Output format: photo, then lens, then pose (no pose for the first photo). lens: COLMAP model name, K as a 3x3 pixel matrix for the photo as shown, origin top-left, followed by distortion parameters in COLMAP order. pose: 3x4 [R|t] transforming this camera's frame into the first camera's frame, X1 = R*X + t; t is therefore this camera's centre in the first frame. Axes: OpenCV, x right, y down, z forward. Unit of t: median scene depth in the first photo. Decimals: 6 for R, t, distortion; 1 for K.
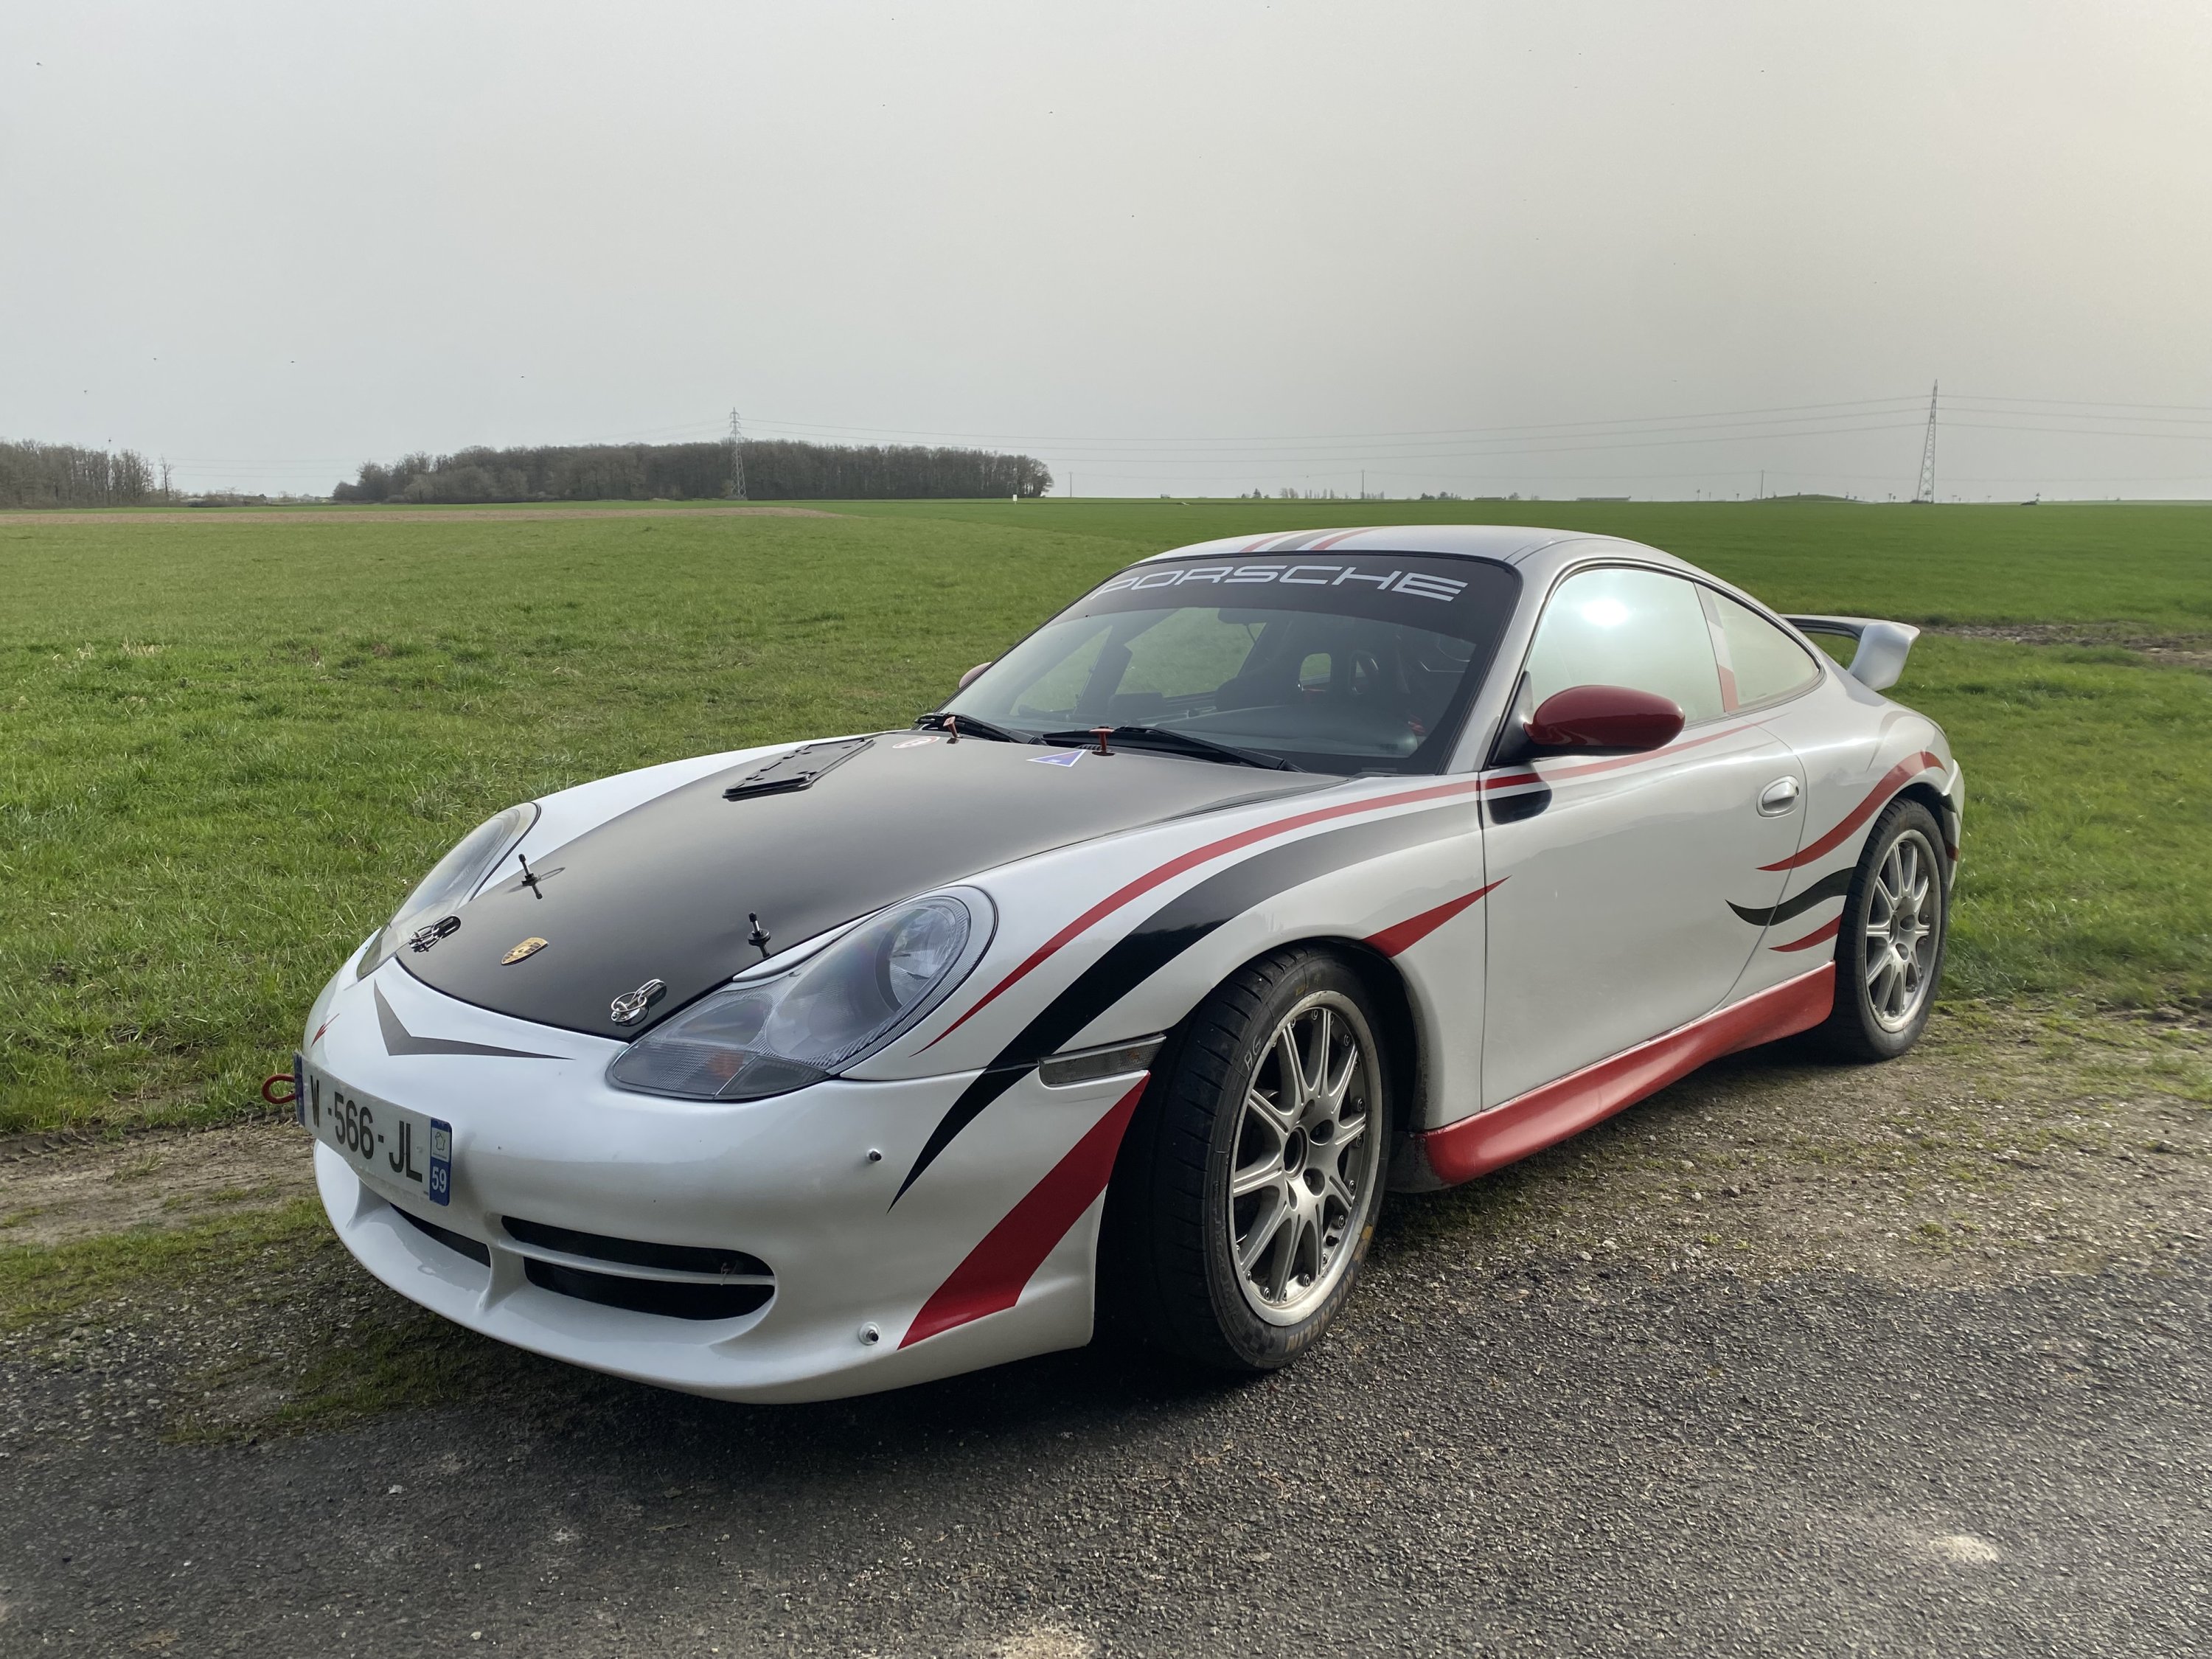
lens RADIAL K [[1690.7, 0, 1119.9], [0, 1690.7, 830.5], [0, 0, 1]] dist [0.028032, -0.028986]
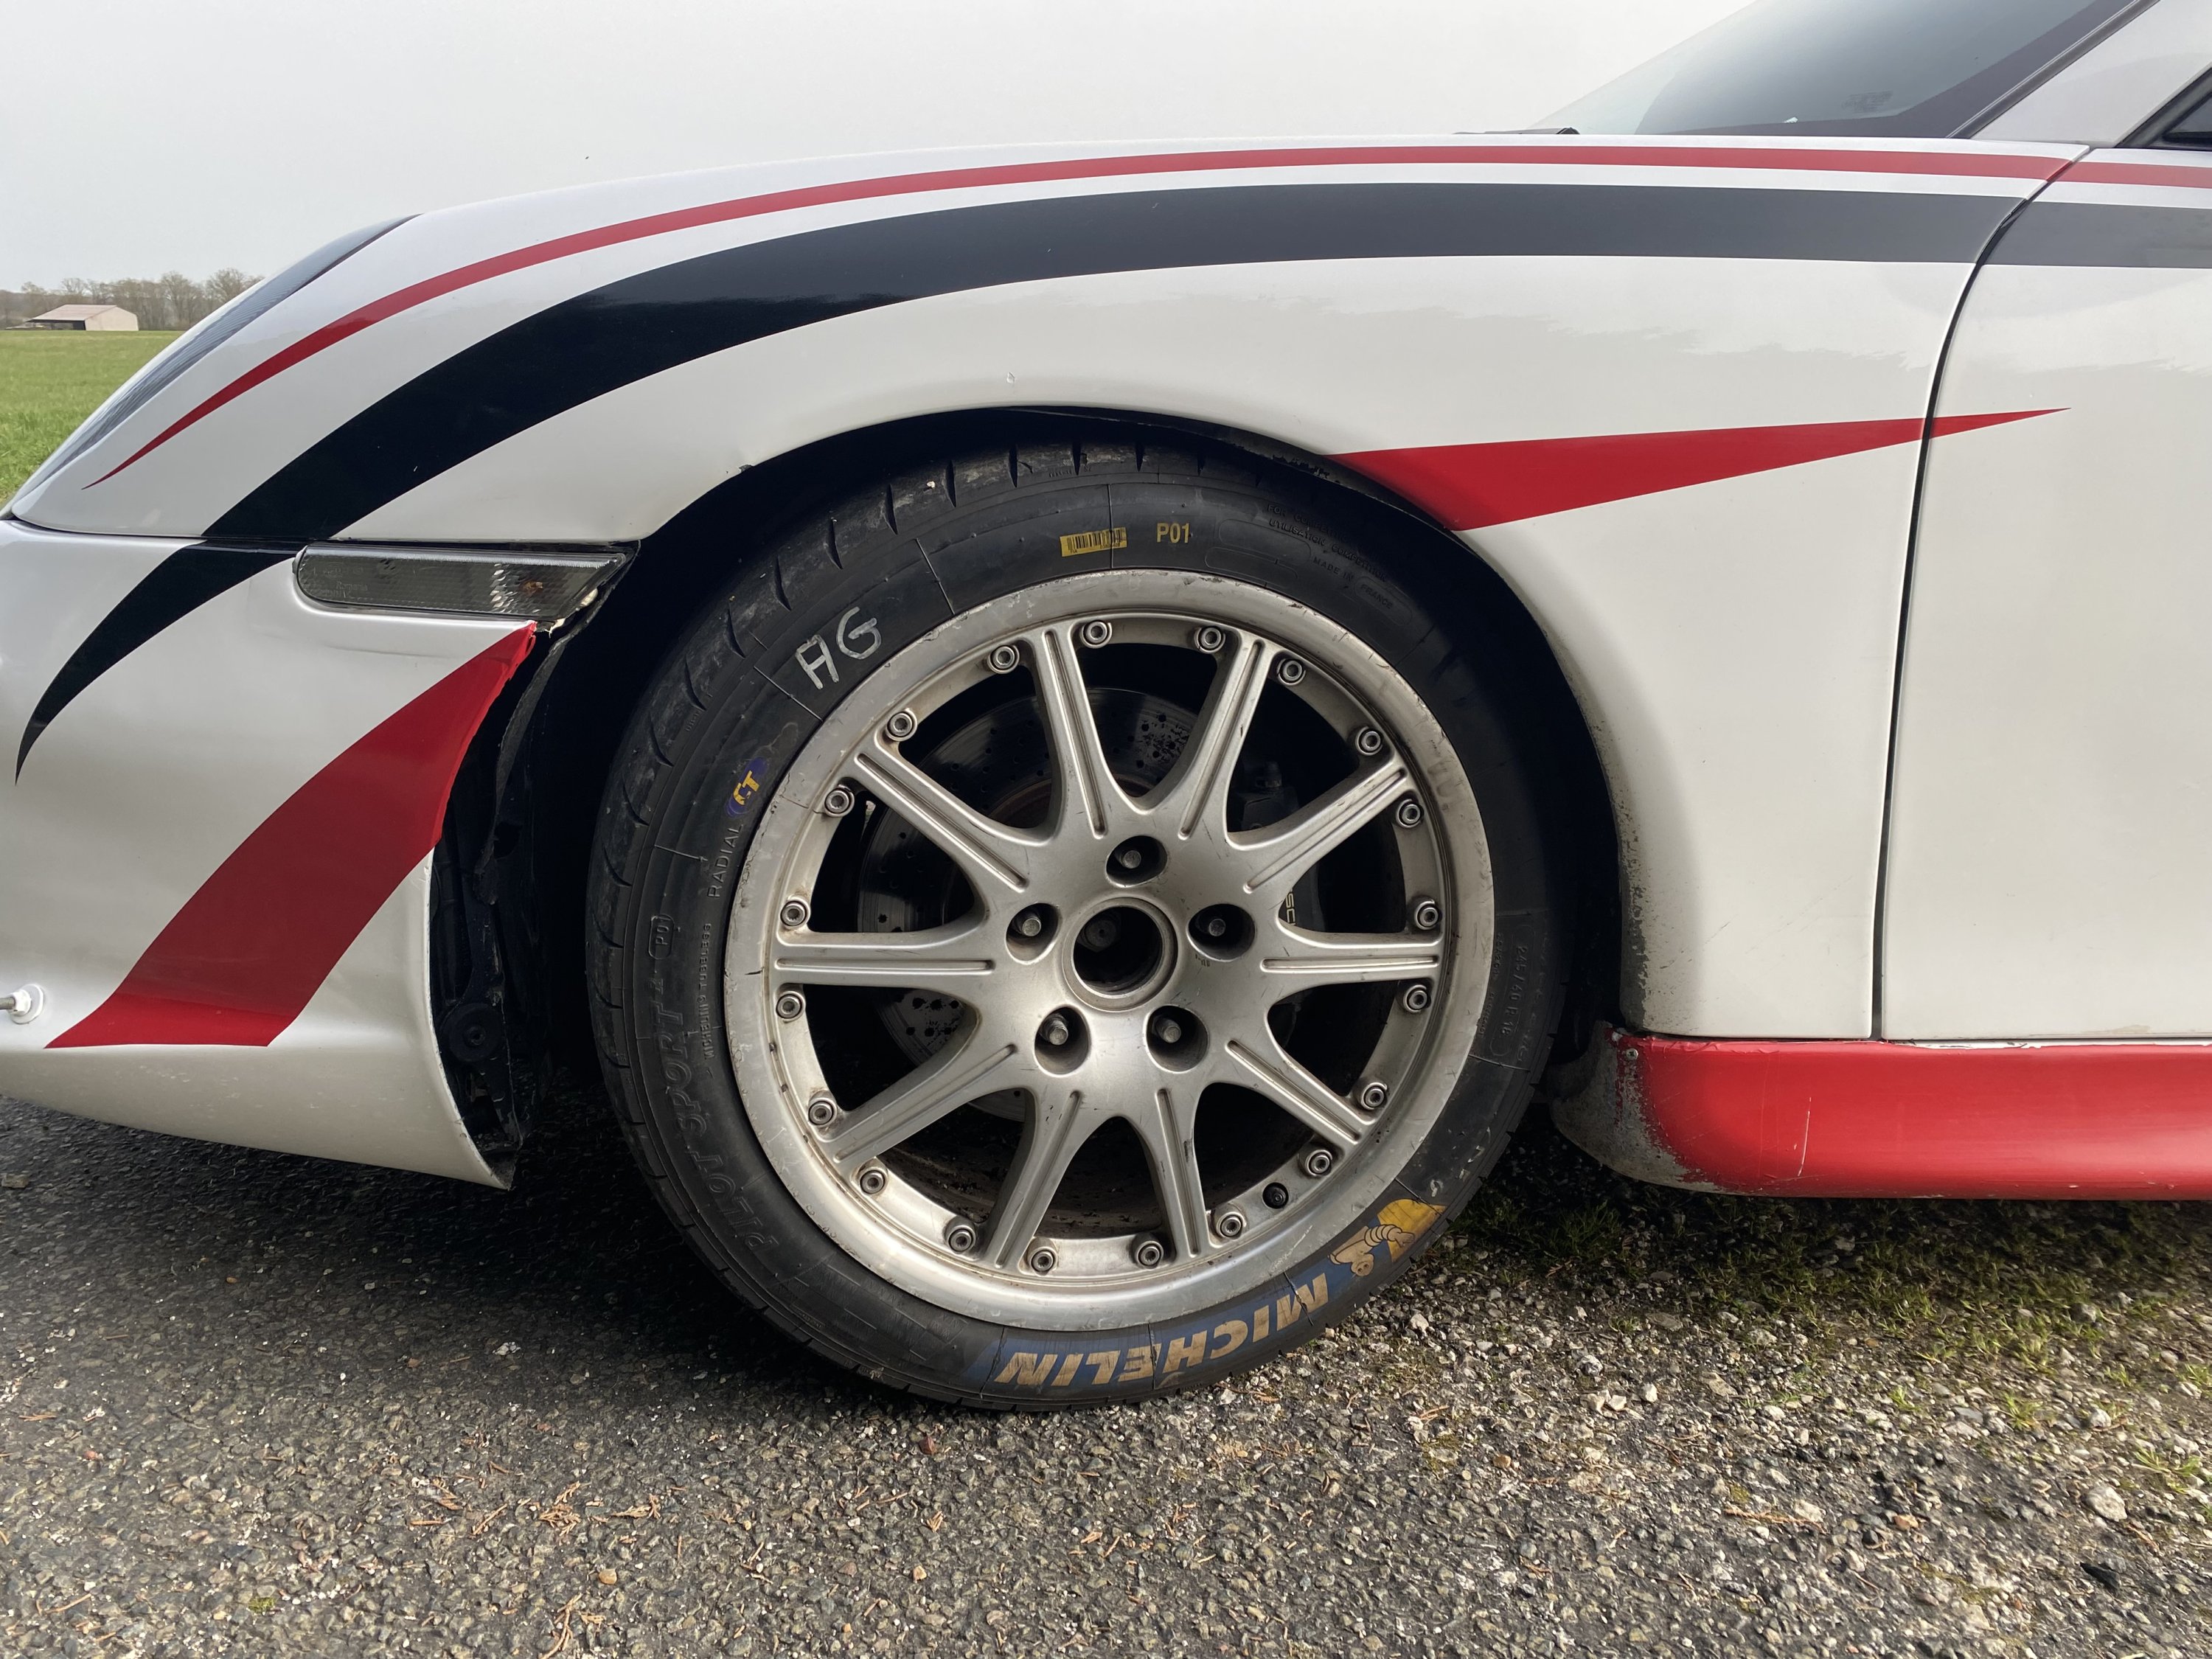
lens RADIAL K [[1692.1, 0, 1123.8], [0, 1692.1, 795.7], [0, 0, 1]] dist [0.039144, -0.041099]
pose [[0.748500, 0.192983, -0.634433, 0.342893], [-0.136837, 0.981076, 0.136986, 0.087453], [0.648863, -0.015720, 0.760743, 0.637911]]
